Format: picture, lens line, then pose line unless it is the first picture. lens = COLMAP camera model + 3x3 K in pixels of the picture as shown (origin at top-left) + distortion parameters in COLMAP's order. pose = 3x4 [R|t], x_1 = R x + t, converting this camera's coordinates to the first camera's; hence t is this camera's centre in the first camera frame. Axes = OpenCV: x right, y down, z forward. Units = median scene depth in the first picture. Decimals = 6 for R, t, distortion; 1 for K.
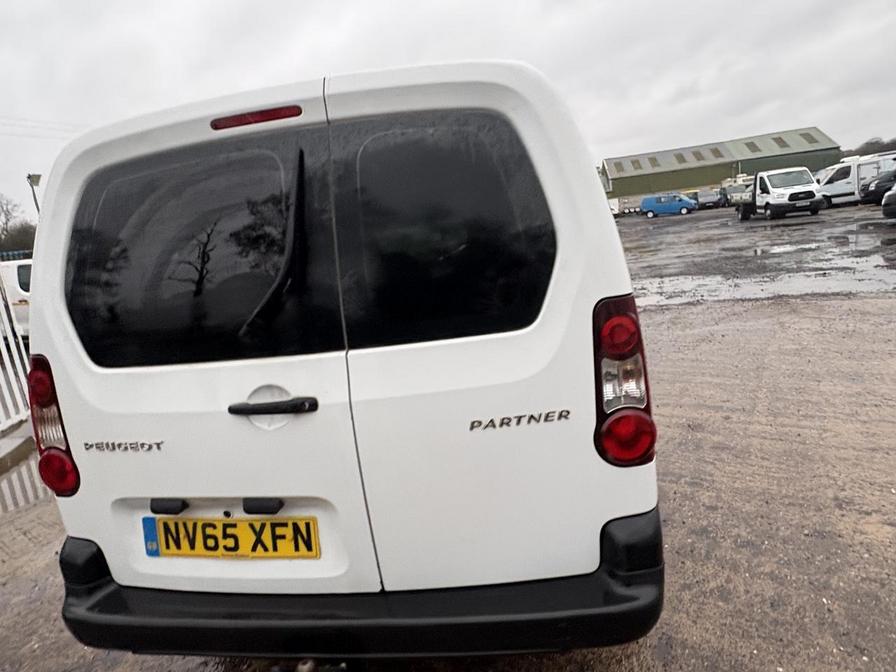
lens RADIAL K [[533.9, 0, 448.9], [0, 533.9, 335.3], [0, 0, 1]] dist [0.007670, 0.000401]
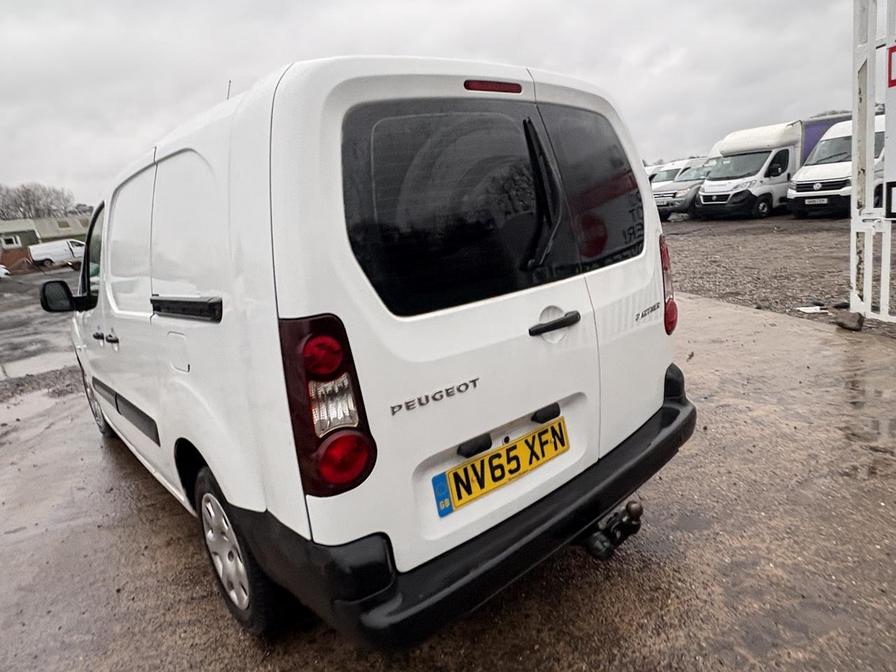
lens RADIAL K [[533.9, 0, 447.4], [0, 533.9, 328.7], [0, 0, 1]] dist [0.007670, 0.000401]
pose [[0.657533, -0.114610, 0.744657, -1.287524], [0.180252, 0.983590, -0.007779, 0.101643], [-0.731546, 0.139341, 0.667402, 0.341429]]
